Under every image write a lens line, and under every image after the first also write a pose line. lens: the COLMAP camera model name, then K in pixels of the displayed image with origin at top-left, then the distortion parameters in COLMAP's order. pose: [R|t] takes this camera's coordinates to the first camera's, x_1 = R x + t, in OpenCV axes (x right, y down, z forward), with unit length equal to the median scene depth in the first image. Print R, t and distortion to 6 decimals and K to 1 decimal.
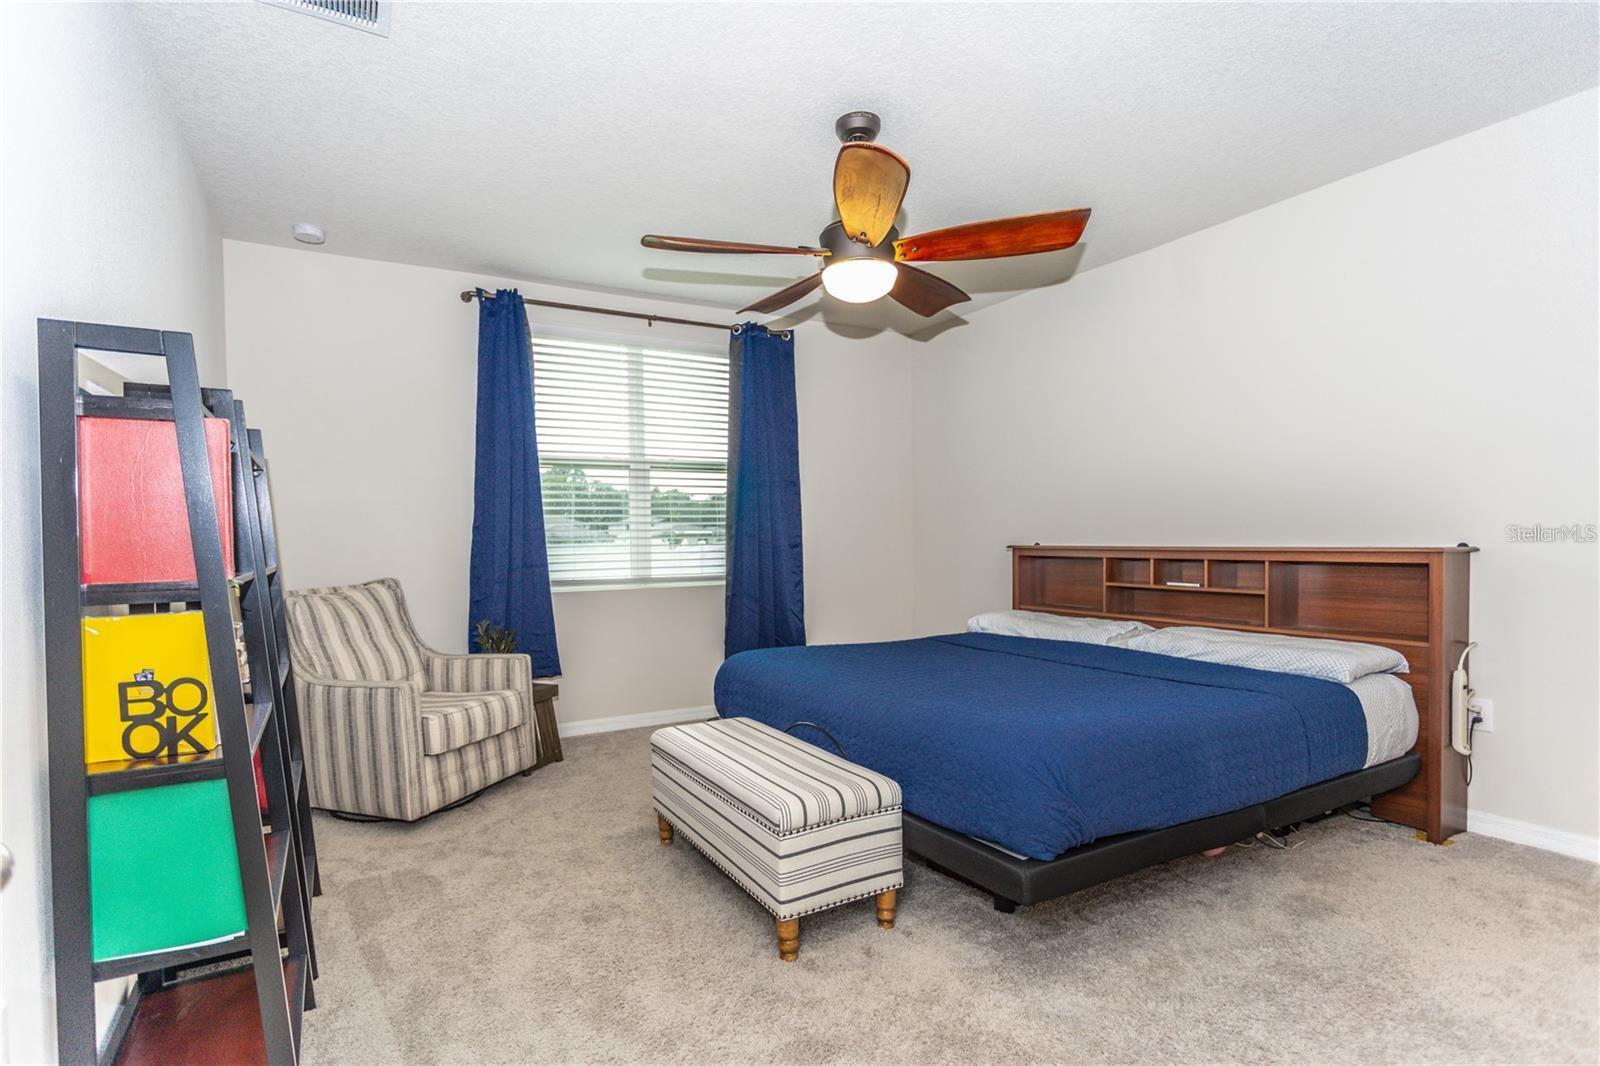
lens RADIAL K [[774.2, 0, 801.1], [0, 774.2, 512.8], [0, 0, 1]] dist [0.002901, 0.000427]
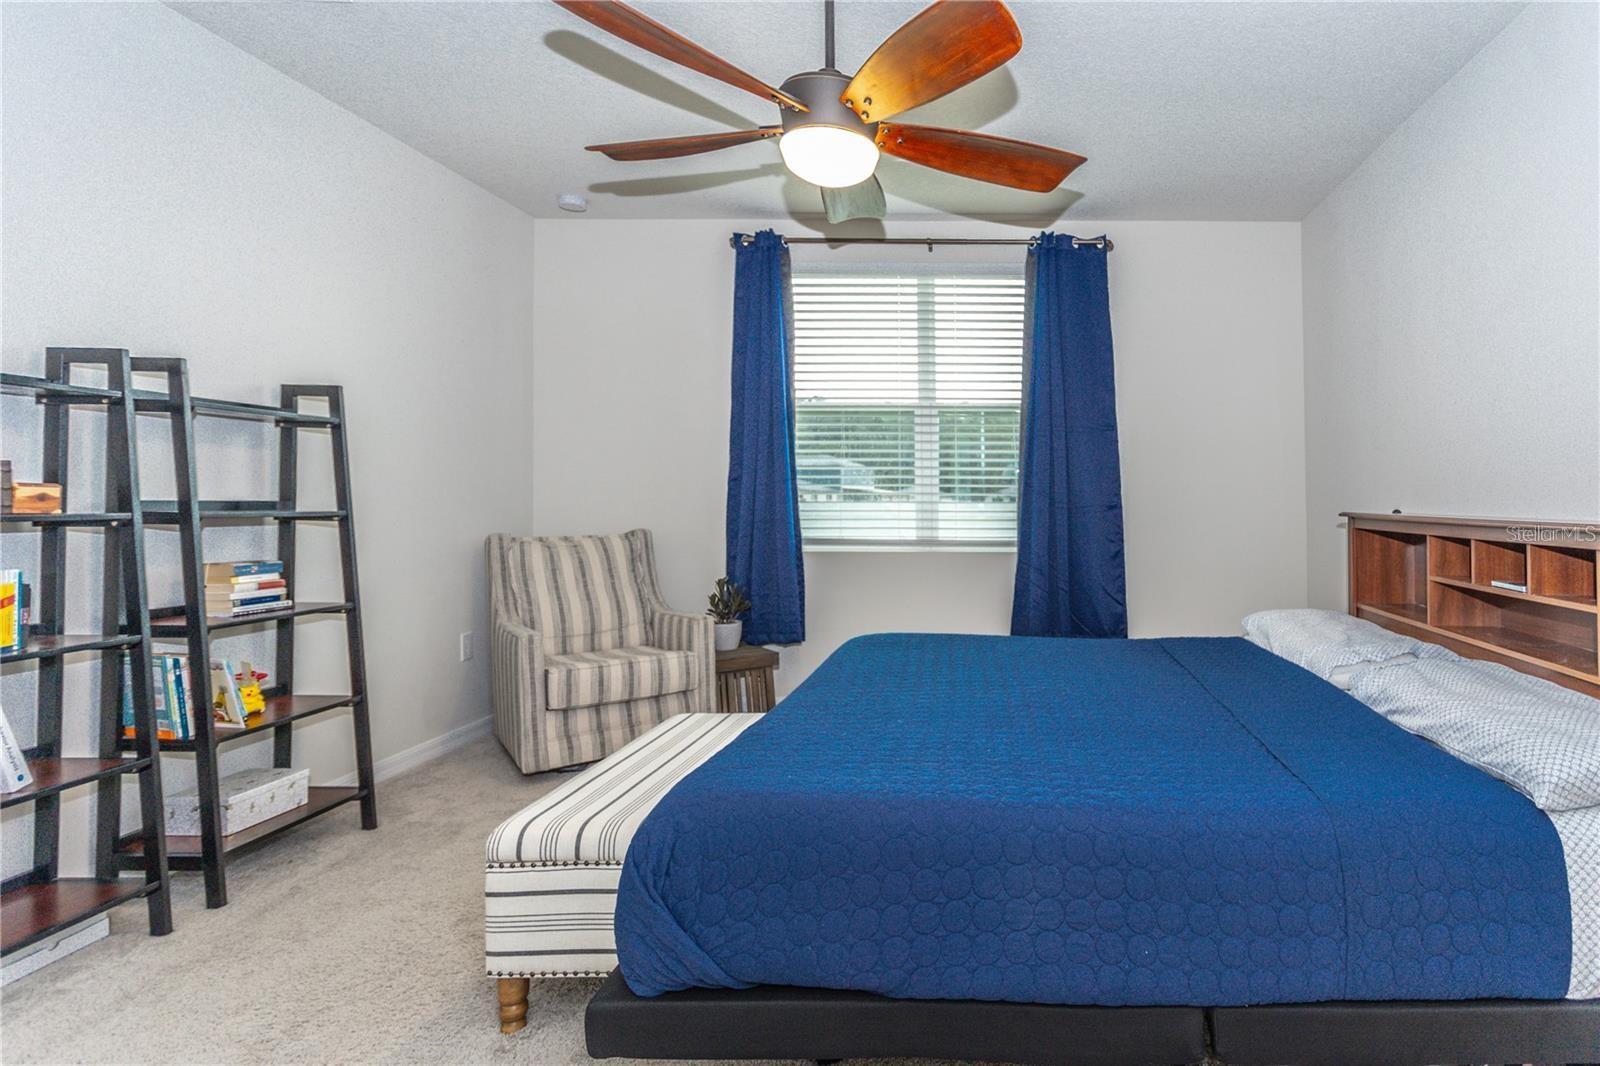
lens RADIAL K [[867.9, 0, 800.0], [0, 867.9, 437.2], [0, 0, 1]] dist [0.000371, 0.000334]
pose [[0.877586, -0.015027, -0.479183, 0.170505], [-0.000940, 0.999453, -0.033064, 0.001768], [0.479417, 0.029467, 0.877092, 0.089785]]
